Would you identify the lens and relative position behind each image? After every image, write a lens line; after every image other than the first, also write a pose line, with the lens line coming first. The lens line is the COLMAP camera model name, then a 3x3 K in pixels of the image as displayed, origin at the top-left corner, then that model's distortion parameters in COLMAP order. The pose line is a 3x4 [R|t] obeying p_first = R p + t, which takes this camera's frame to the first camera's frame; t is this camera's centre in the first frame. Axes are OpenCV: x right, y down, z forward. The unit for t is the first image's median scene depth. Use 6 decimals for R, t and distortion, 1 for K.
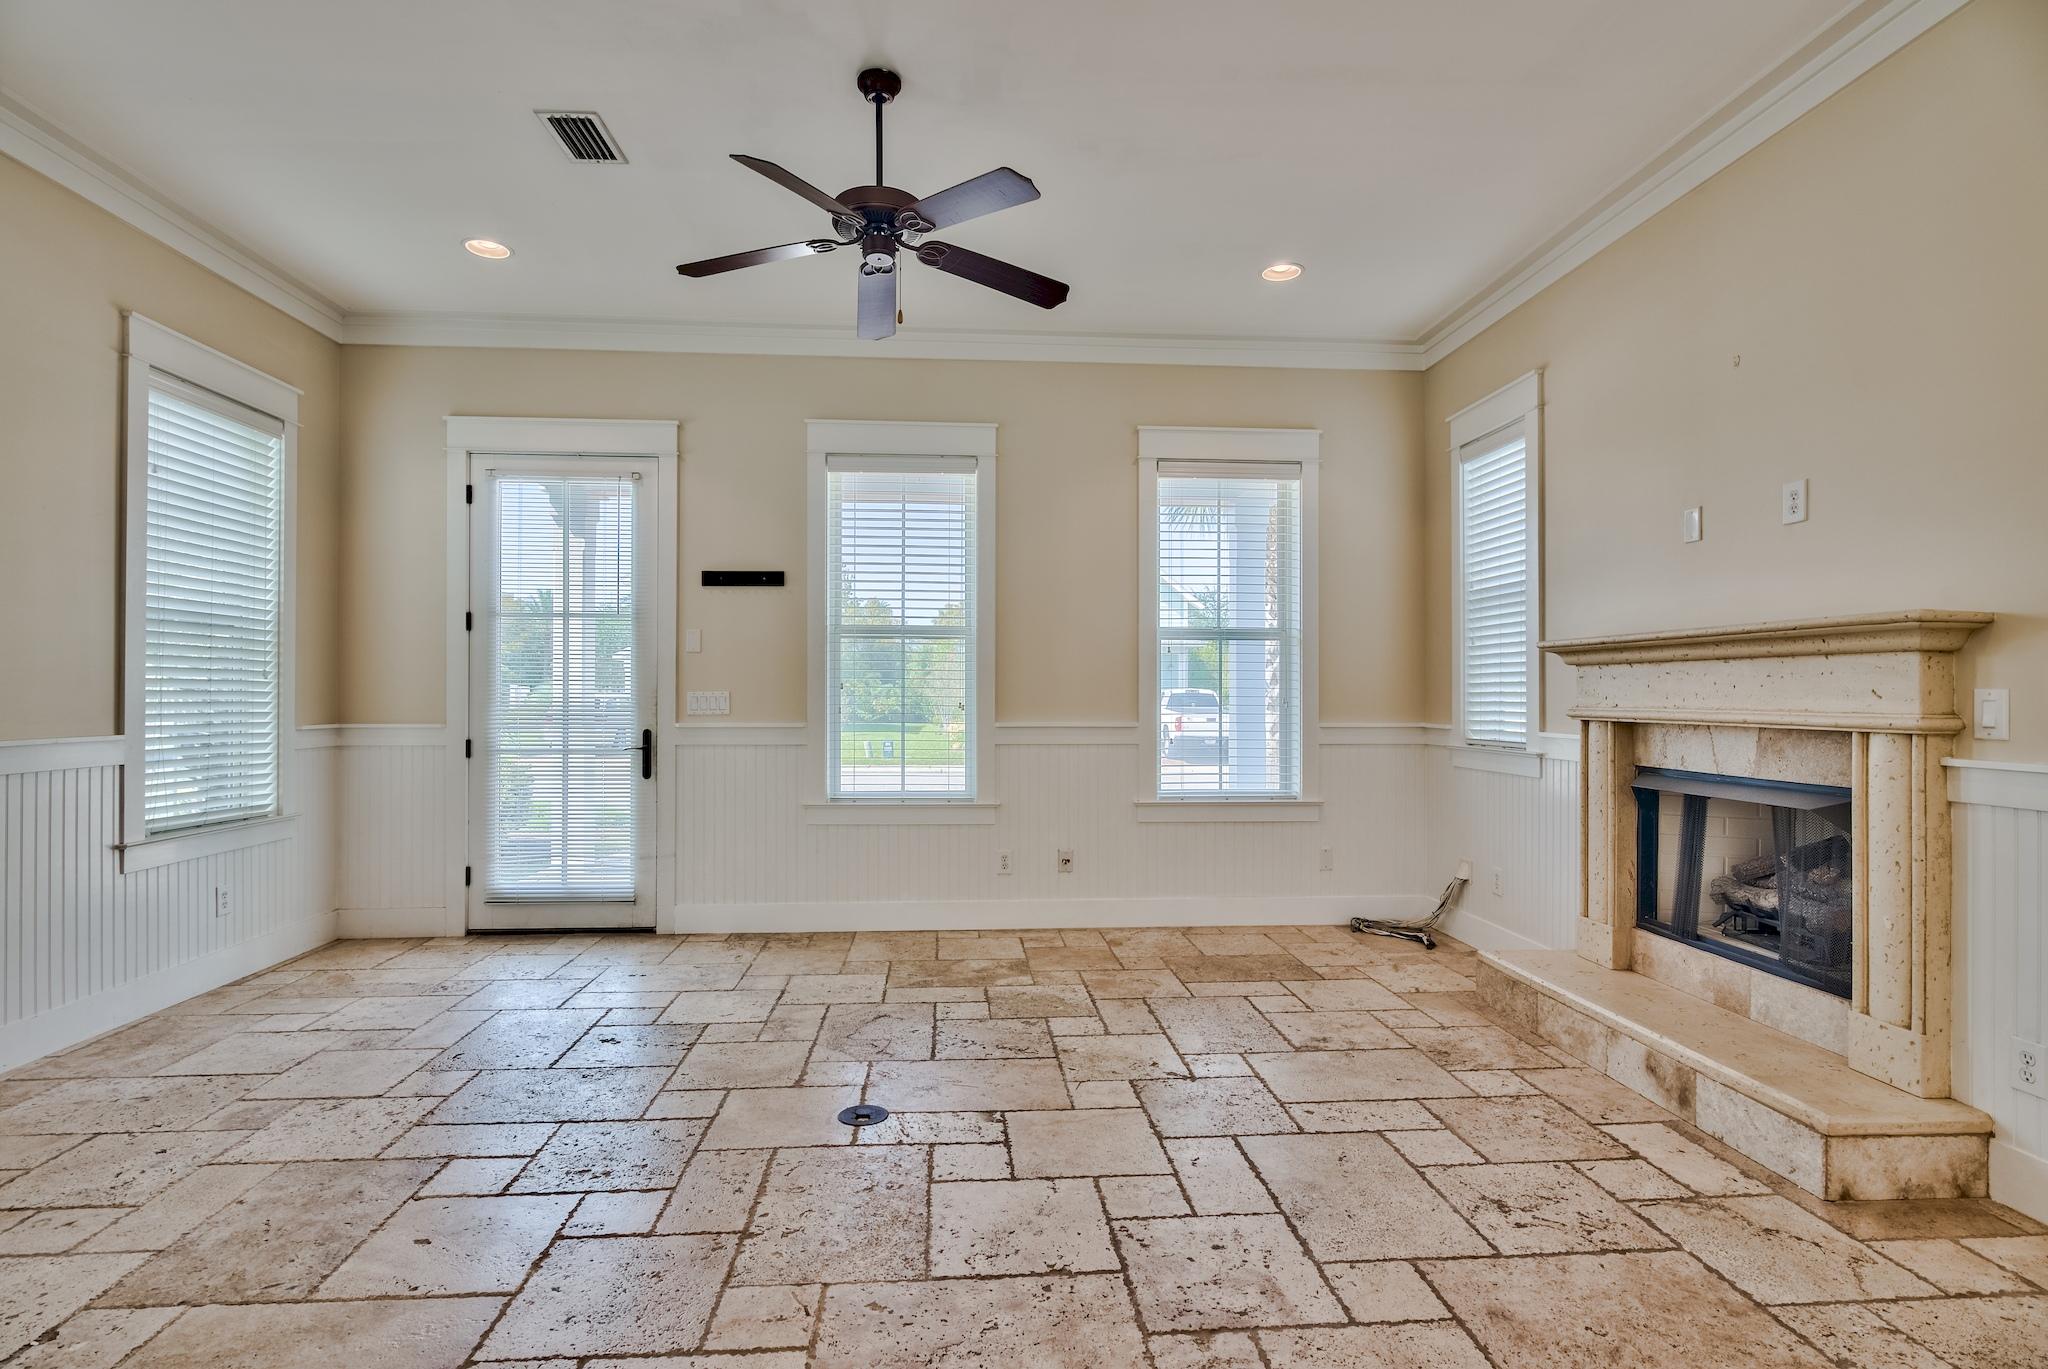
lens RADIAL K [[1019.4, 0, 1010.3], [0, 1019.4, 680.0], [0, 0, 1]] dist [-0.003273, -0.000237]
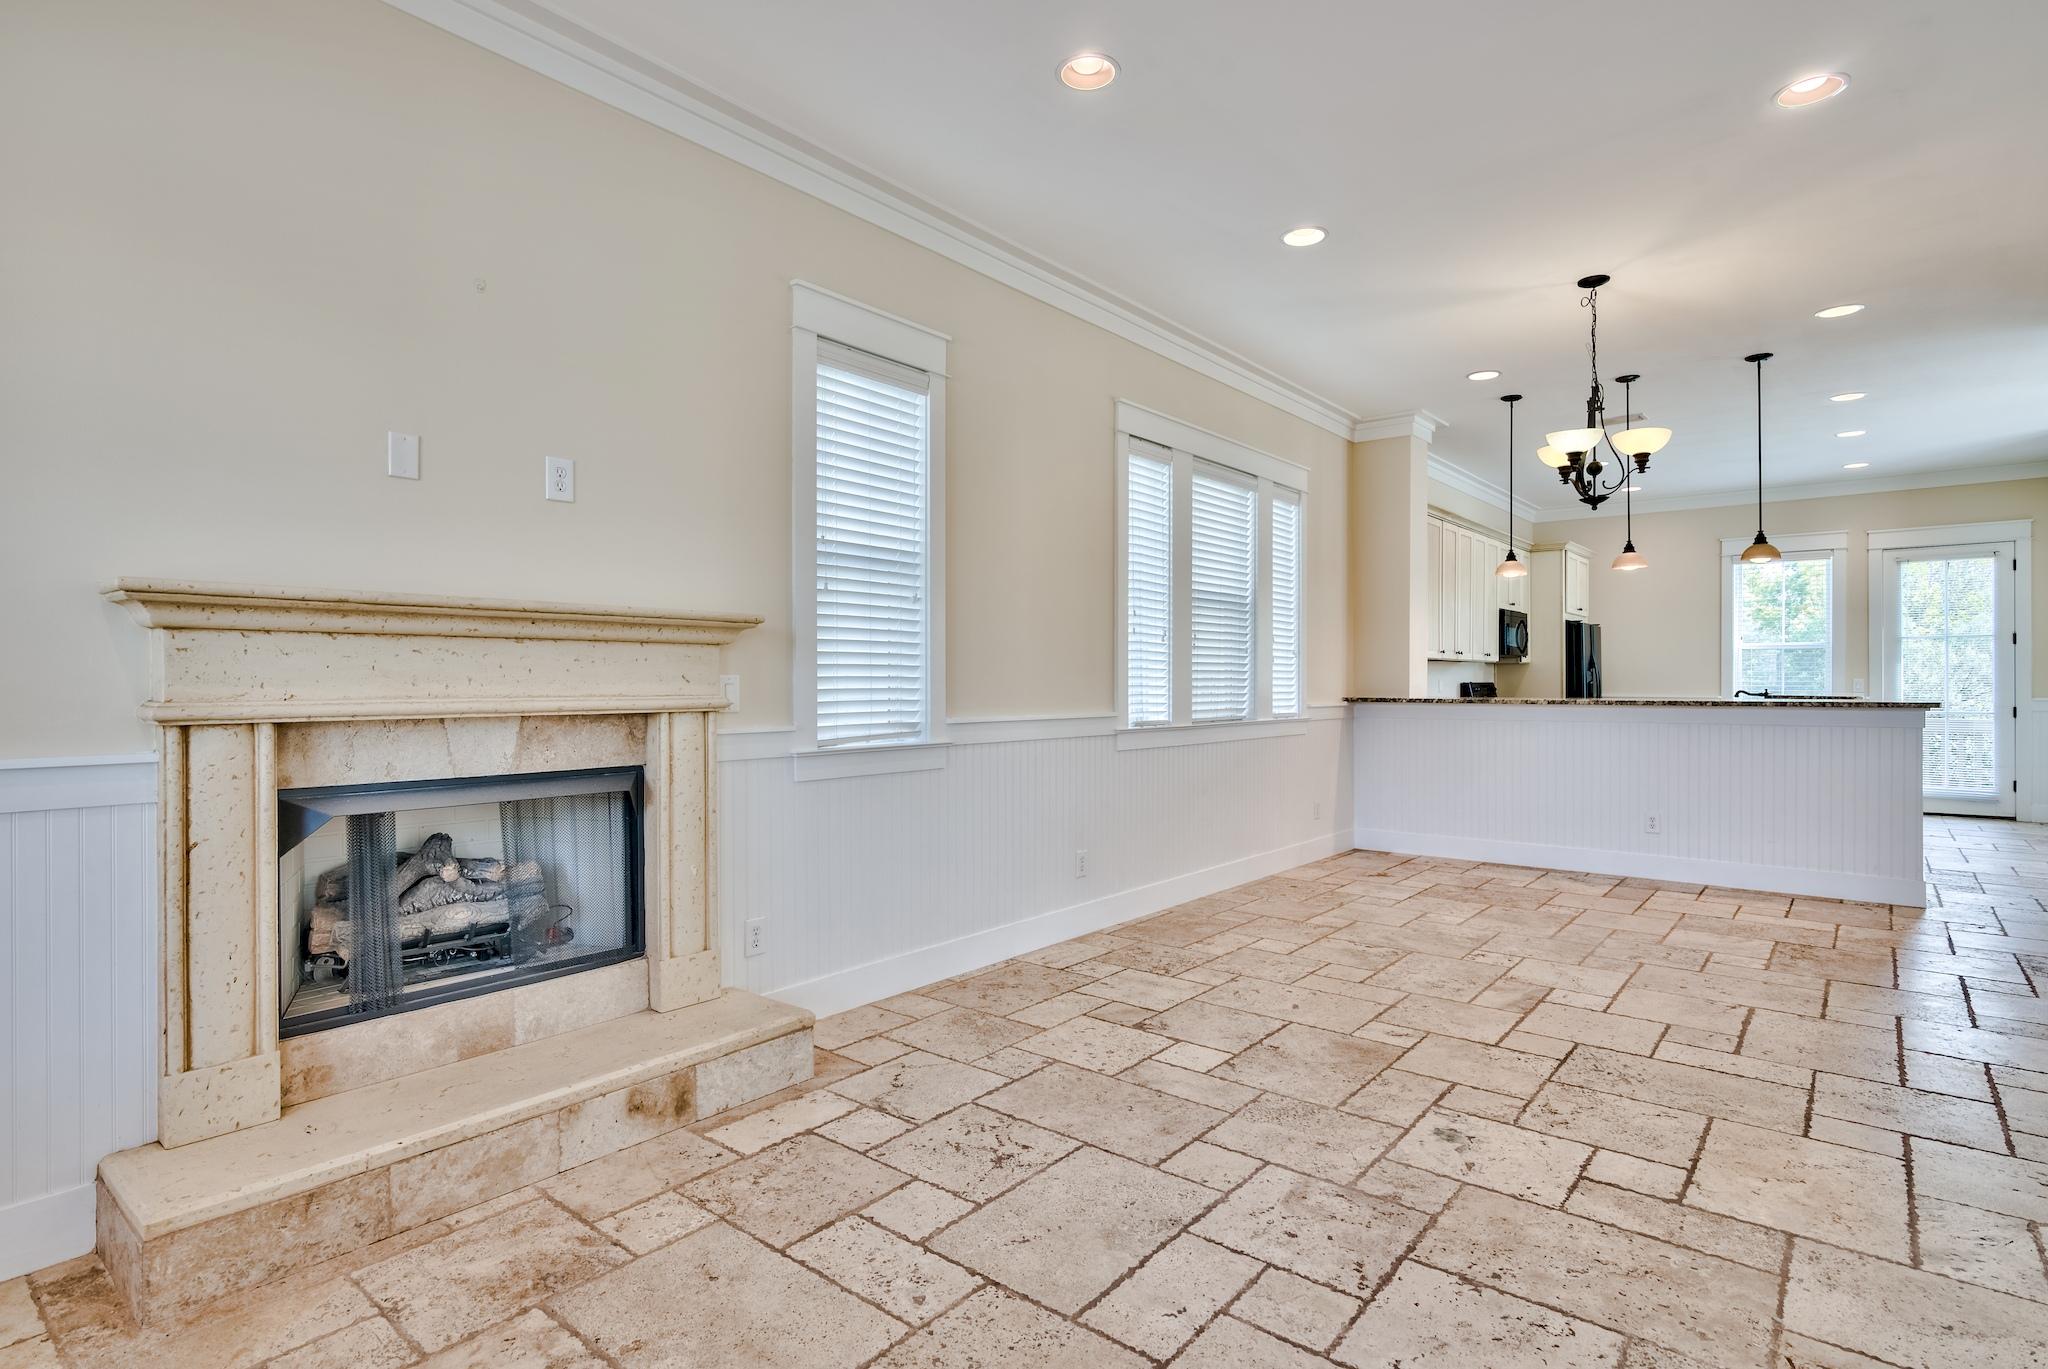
lens RADIAL K [[1023.0, 0, 1024.0], [0, 1023.0, 684.5], [0, 0, 1]] dist [-0.001258, 0.001023]
pose [[-0.730031, -0.007079, 0.683377, -0.177805], [-0.011915, 0.999926, -0.002370, 0.013735], [-0.683310, -0.009872, -0.730062, 1.187490]]
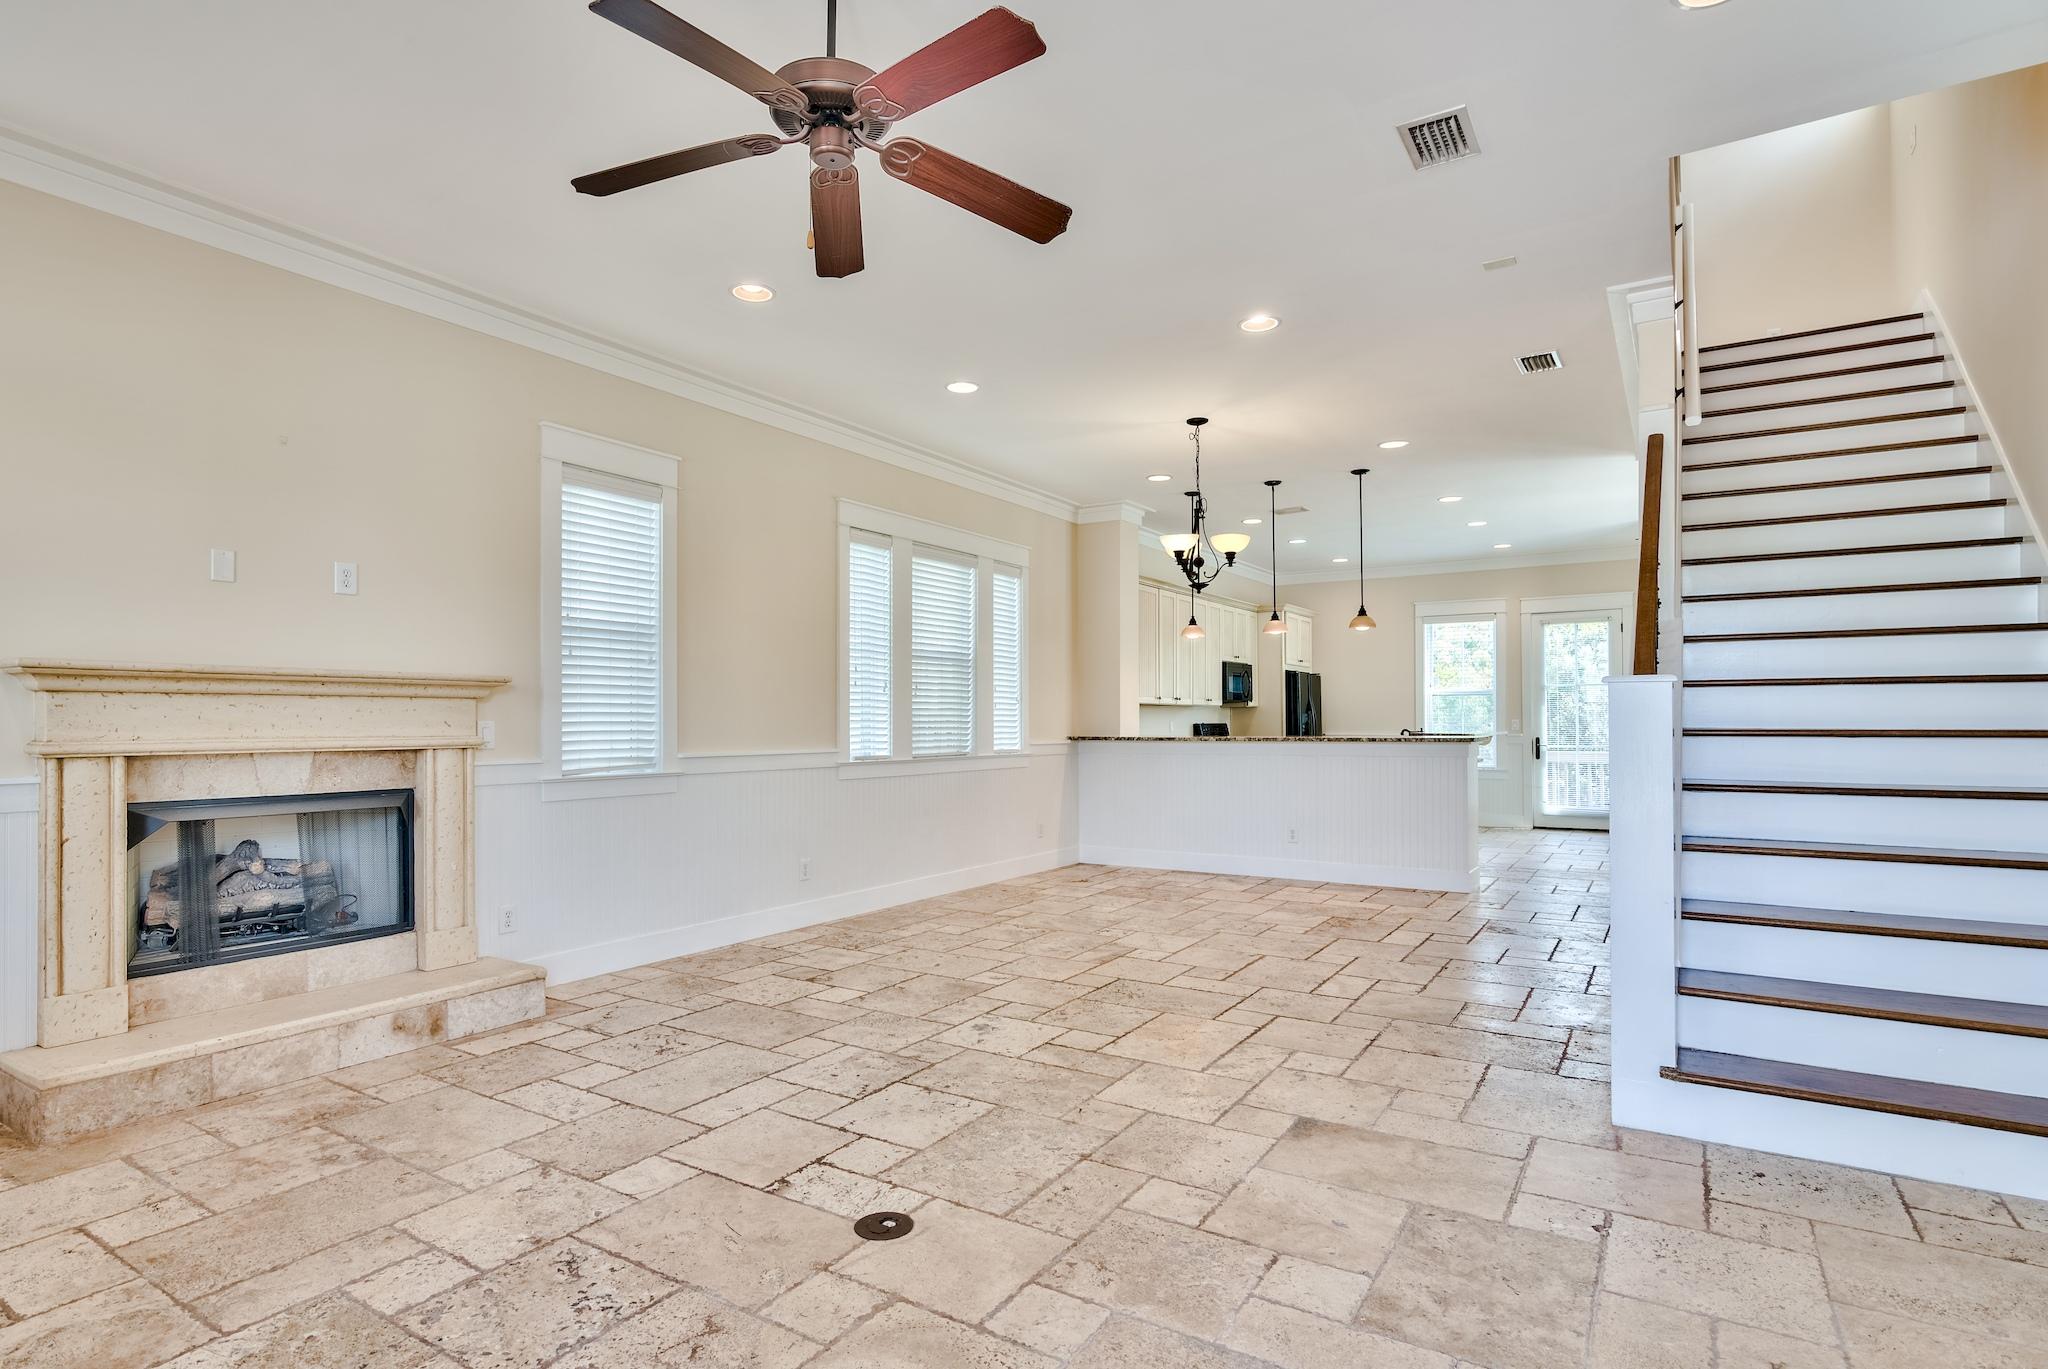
lens RADIAL K [[1023.7, 0, 1008.9], [0, 1023.7, 714.7], [0, 0, 1]] dist [0.003920, -0.000550]
pose [[-0.805700, 0.004003, 0.592310, -0.590757], [-0.006441, 0.999859, -0.015519, 0.013876], [-0.592288, -0.016318, -0.805561, 1.315676]]
